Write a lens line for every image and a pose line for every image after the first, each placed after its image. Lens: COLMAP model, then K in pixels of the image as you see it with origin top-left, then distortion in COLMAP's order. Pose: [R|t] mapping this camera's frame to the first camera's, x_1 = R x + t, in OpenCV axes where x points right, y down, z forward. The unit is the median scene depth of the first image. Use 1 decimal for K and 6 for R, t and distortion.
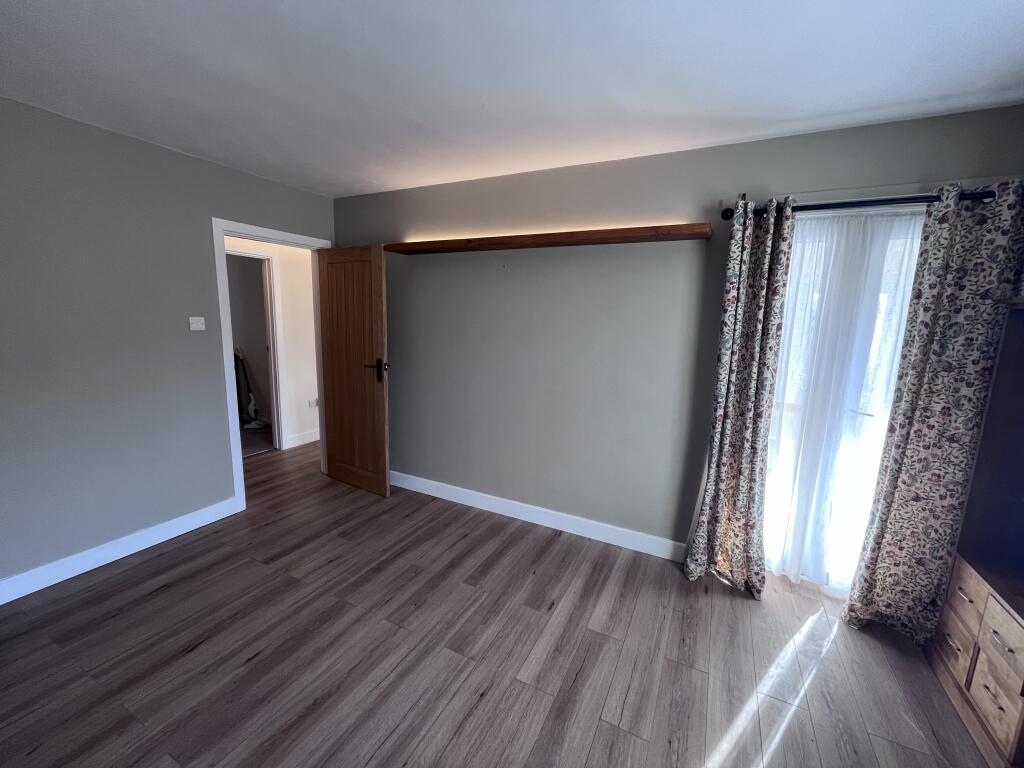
lens RADIAL K [[414.3, 0, 509.5], [0, 414.3, 384.0], [0, 0, 1]] dist [-0.000221, -0.000035]
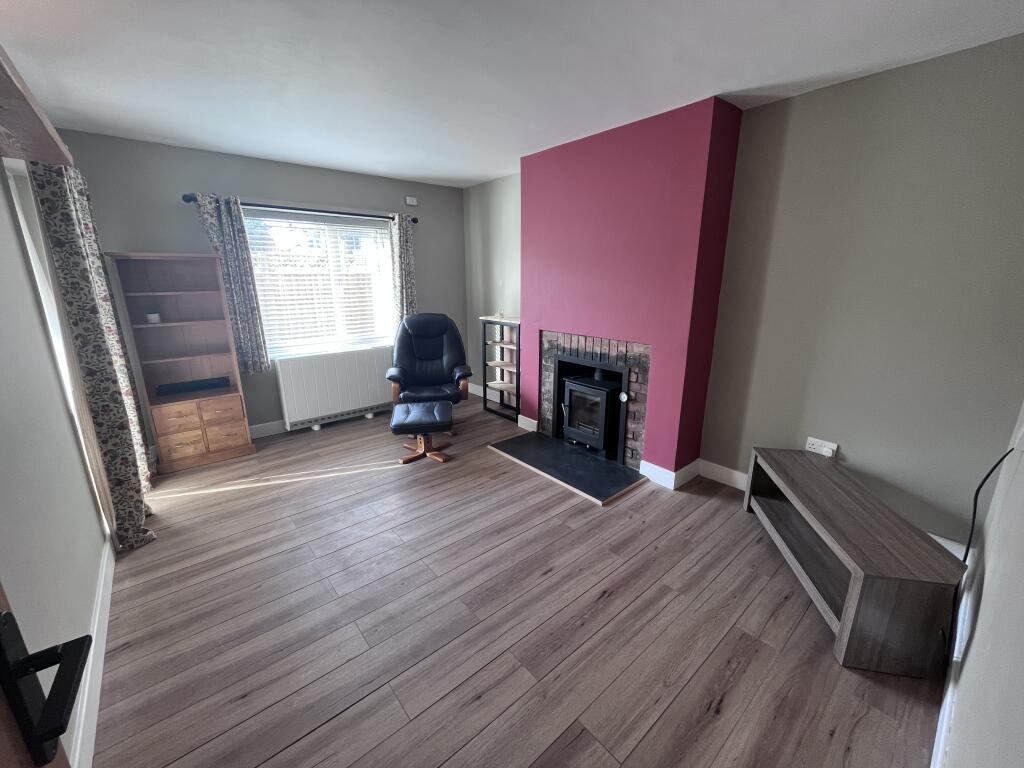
lens RADIAL K [[414.3, 0, 509.5], [0, 414.3, 384.0], [0, 0, 1]] dist [-0.000221, -0.000035]
pose [[-0.922407, -0.127416, 0.364596, -0.843209], [0.036482, 0.911048, 0.410683, -0.305077], [-0.384492, 0.392118, -0.835709, 1.738262]]
